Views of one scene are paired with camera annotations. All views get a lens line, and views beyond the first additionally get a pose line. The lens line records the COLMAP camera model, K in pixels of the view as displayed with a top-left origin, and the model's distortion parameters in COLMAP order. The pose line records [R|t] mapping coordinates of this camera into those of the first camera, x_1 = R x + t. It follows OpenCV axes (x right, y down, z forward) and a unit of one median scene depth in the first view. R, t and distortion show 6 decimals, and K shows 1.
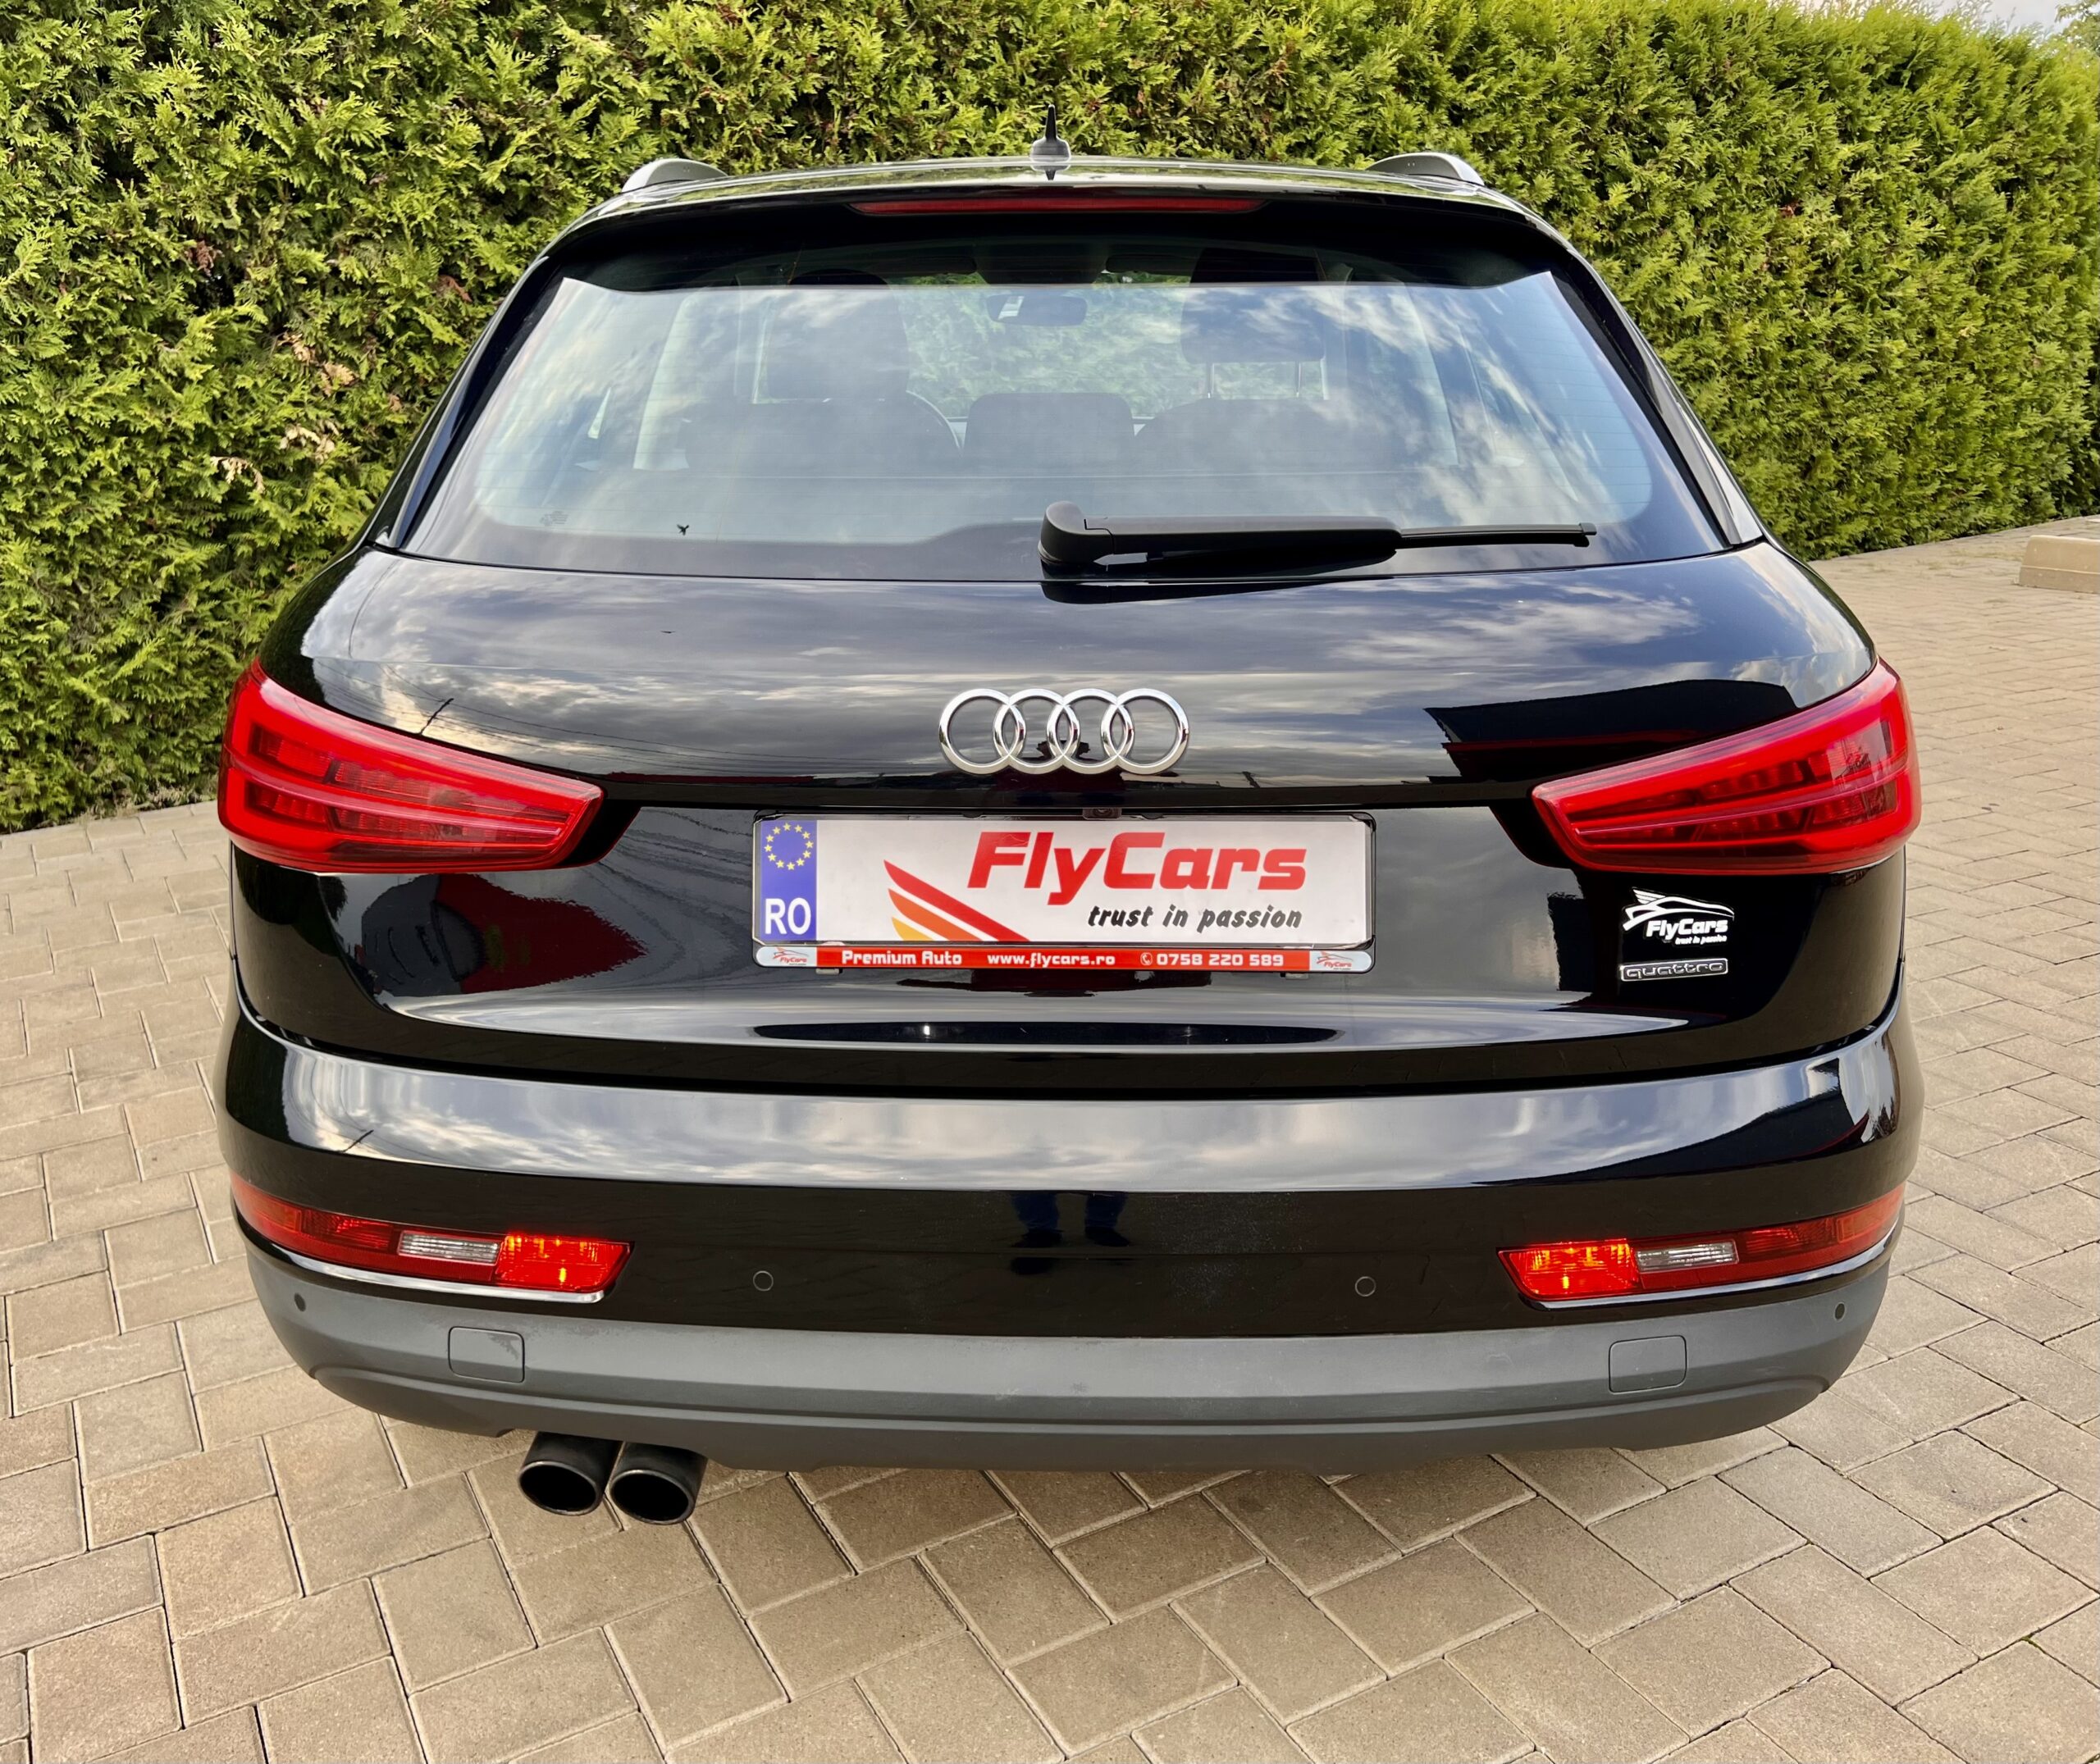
lens RADIAL K [[1793.4, 0, 1050.0], [0, 1793.4, 882.0], [0, 0, 1]] dist [-0.009432, 0.017353]
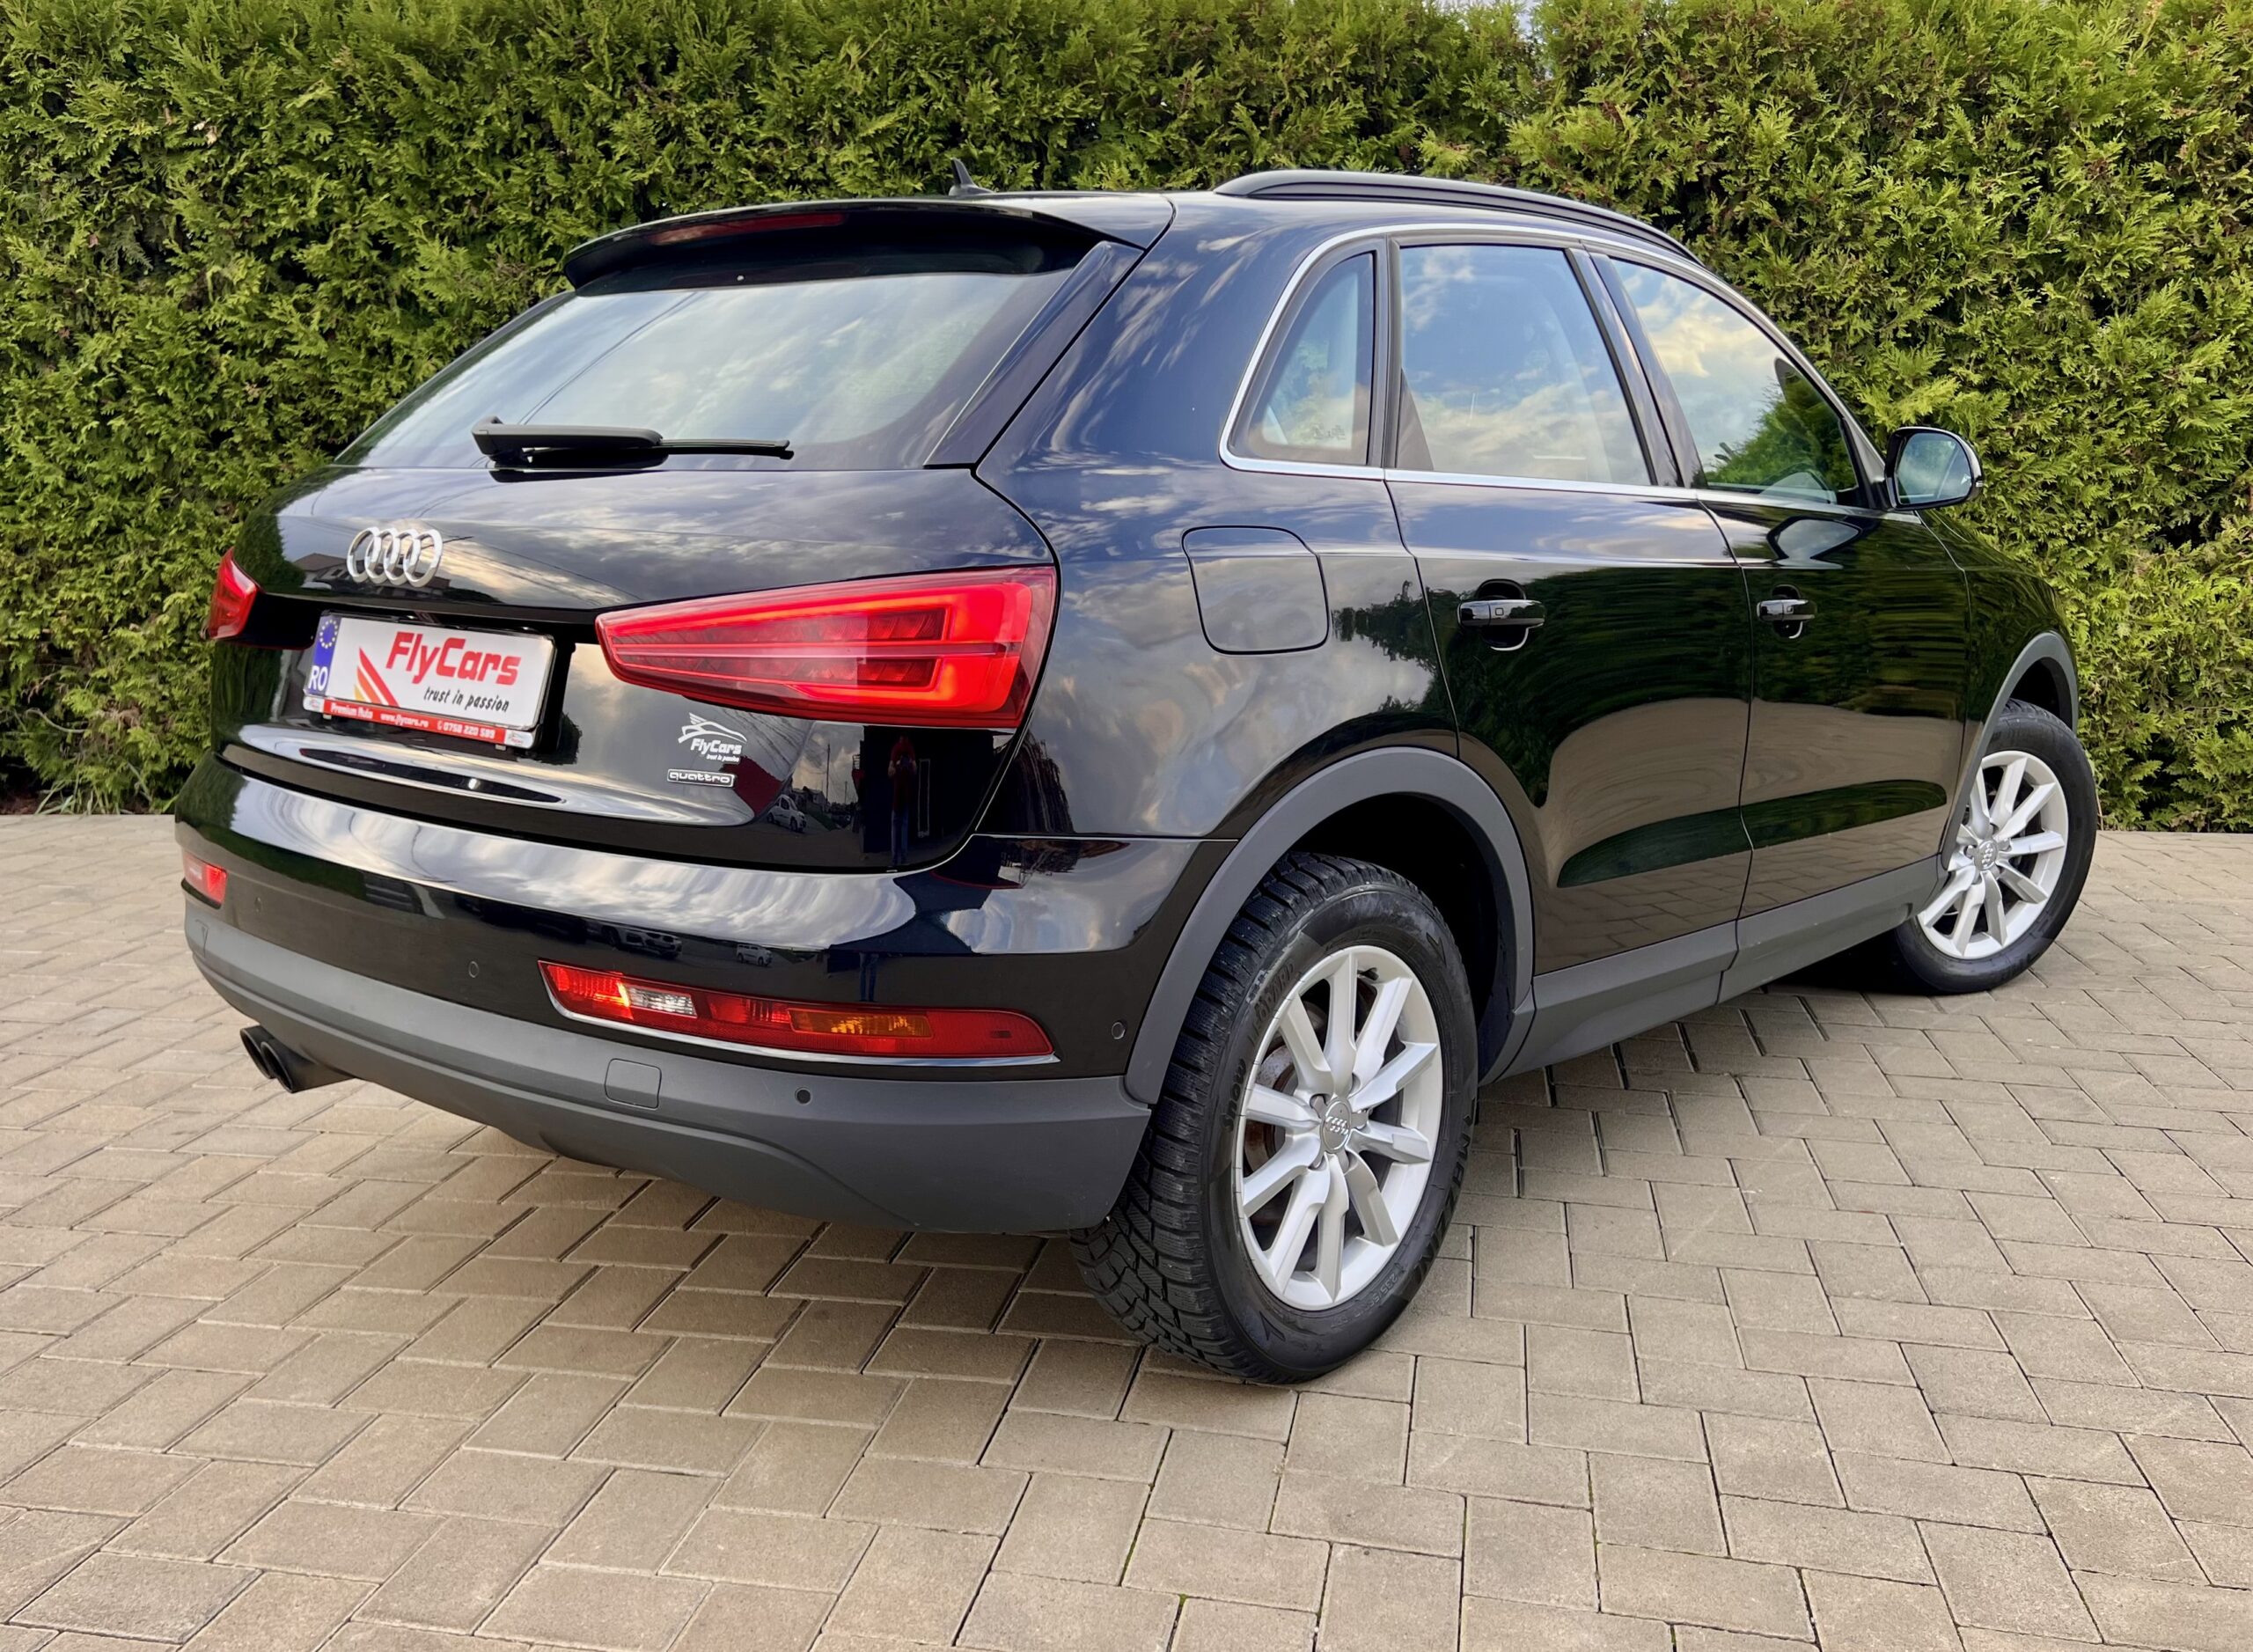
lens RADIAL K [[2024.2, 0, 1041.5], [0, 2024.2, 862.1], [0, 0, 1]] dist [0.028797, -0.041983]
pose [[0.743640, 0.131356, -0.655549, 1.466702], [-0.208091, 0.977282, -0.040231, 0.113715], [0.635372, 0.166332, 0.754080, 0.108402]]
